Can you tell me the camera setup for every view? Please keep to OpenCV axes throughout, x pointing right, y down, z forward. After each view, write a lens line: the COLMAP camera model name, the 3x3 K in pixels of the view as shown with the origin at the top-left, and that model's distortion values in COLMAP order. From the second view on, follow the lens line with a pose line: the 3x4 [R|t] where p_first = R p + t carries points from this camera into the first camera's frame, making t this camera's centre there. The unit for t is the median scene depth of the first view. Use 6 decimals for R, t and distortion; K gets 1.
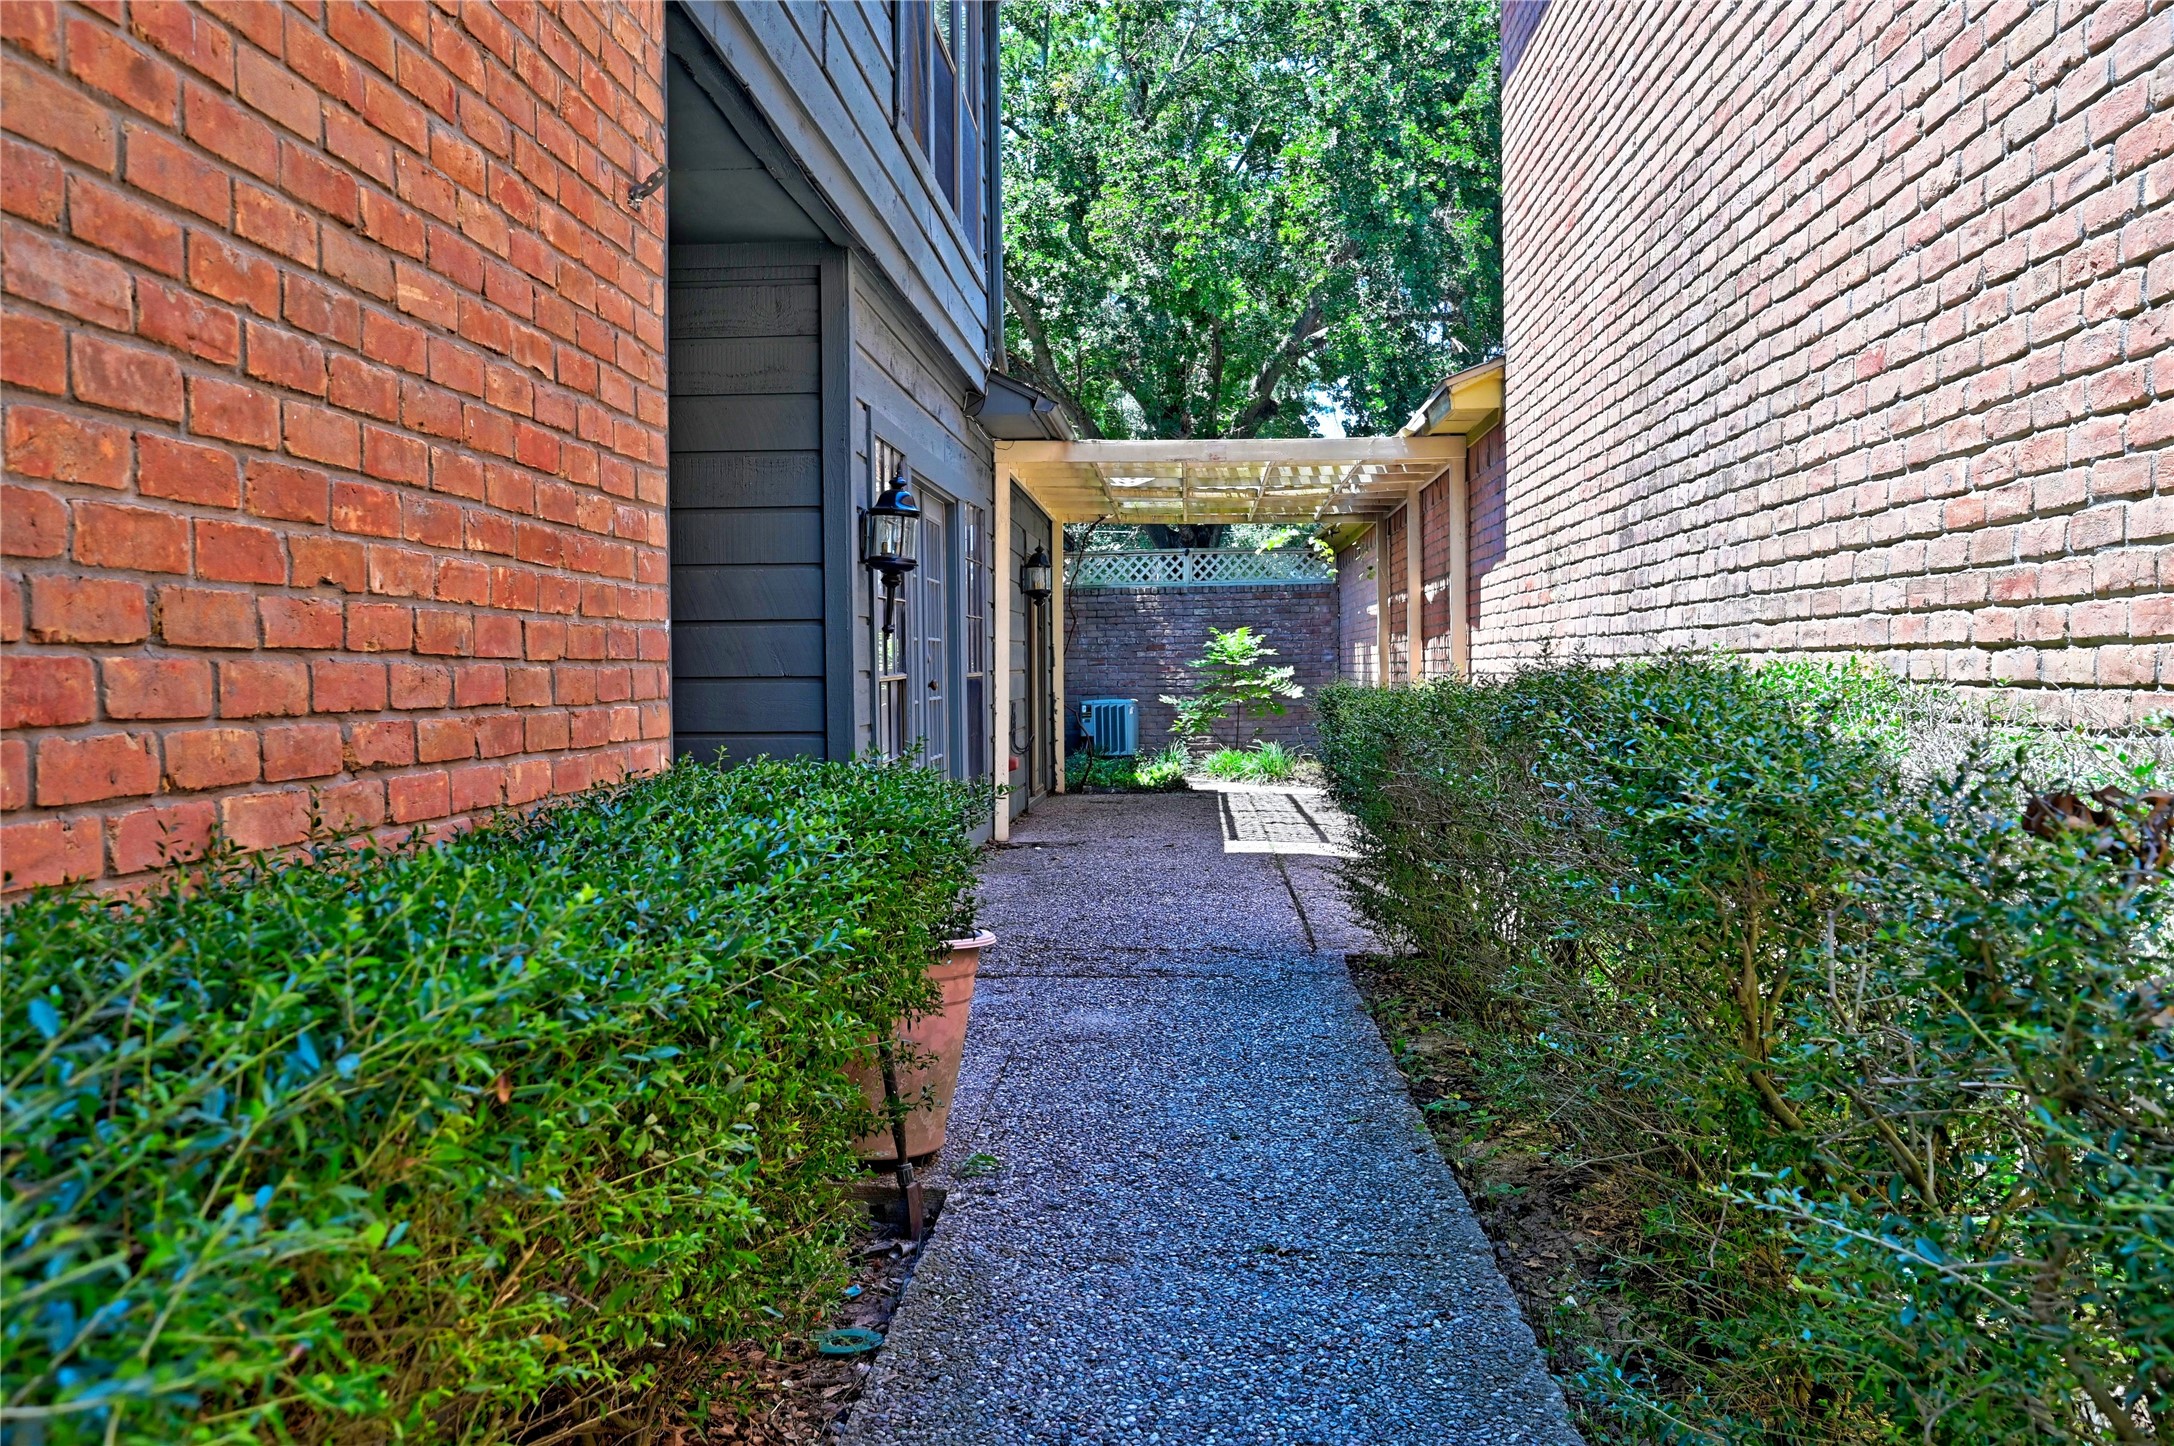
lens RADIAL K [[1882.7, 0, 1087.4], [0, 1882.7, 720.2], [0, 0, 1]] dist [0.000021, 0.000034]
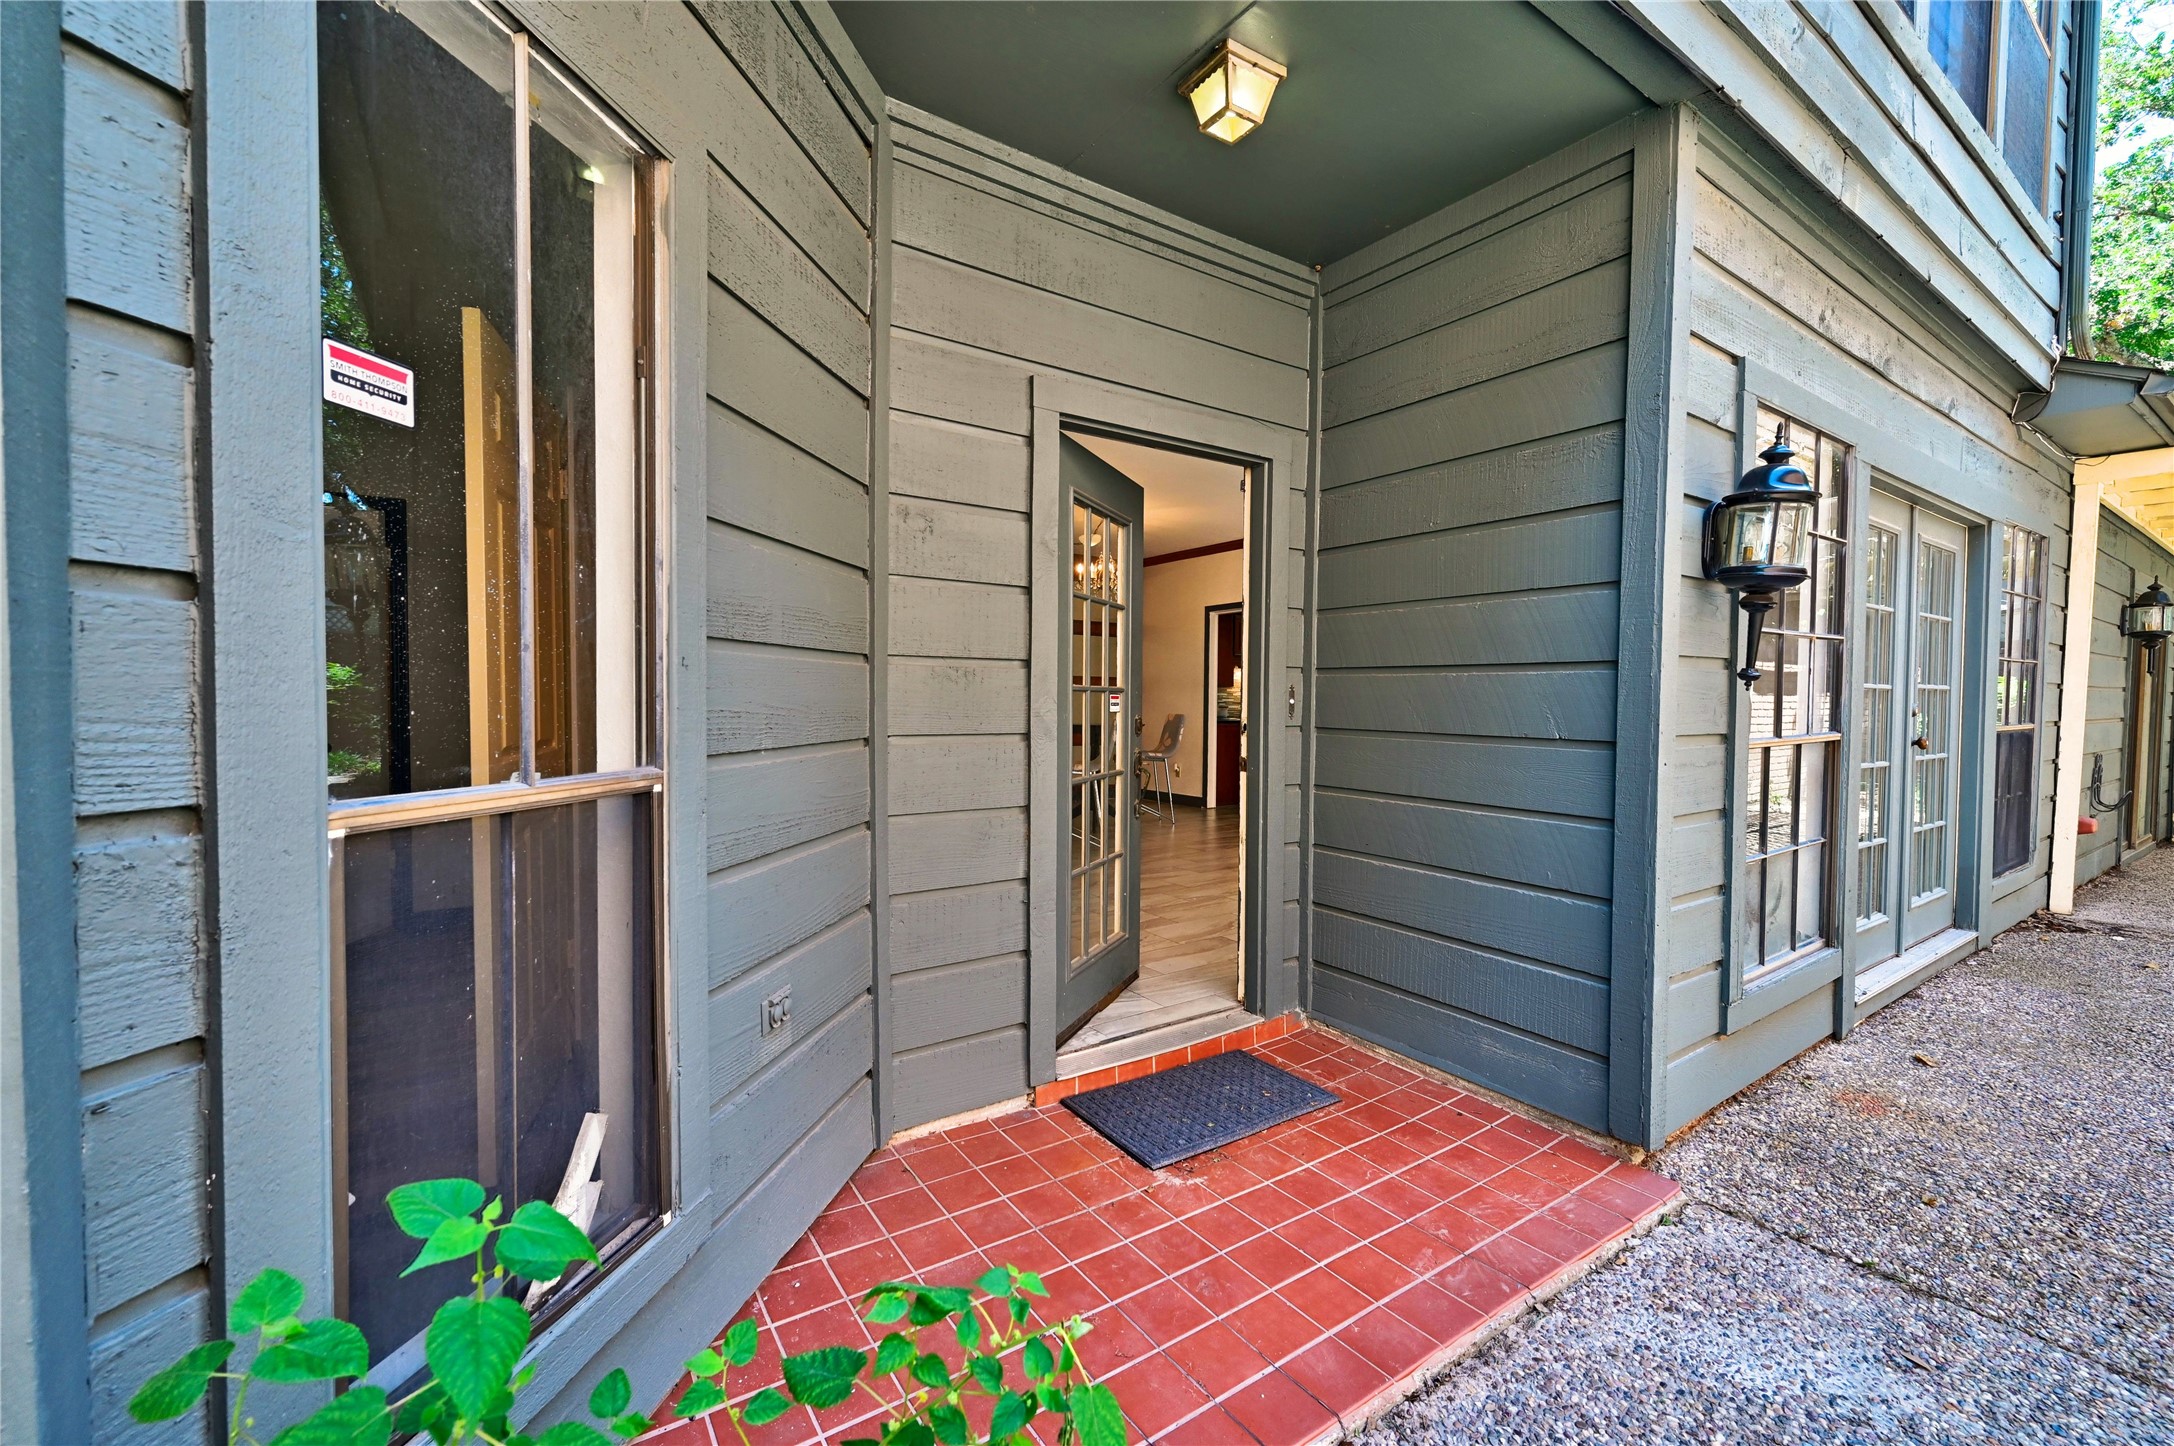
lens RADIAL K [[891.4, 0, 1077.9], [0, 891.4, 727.1], [0, 0, 1]] dist [-0.001908, 0.000143]
pose [[0.608663, 0.041418, -0.792347, 0.001672], [-0.035490, 0.999058, 0.024961, -0.025236], [0.792635, 0.012928, 0.609559, 0.535230]]
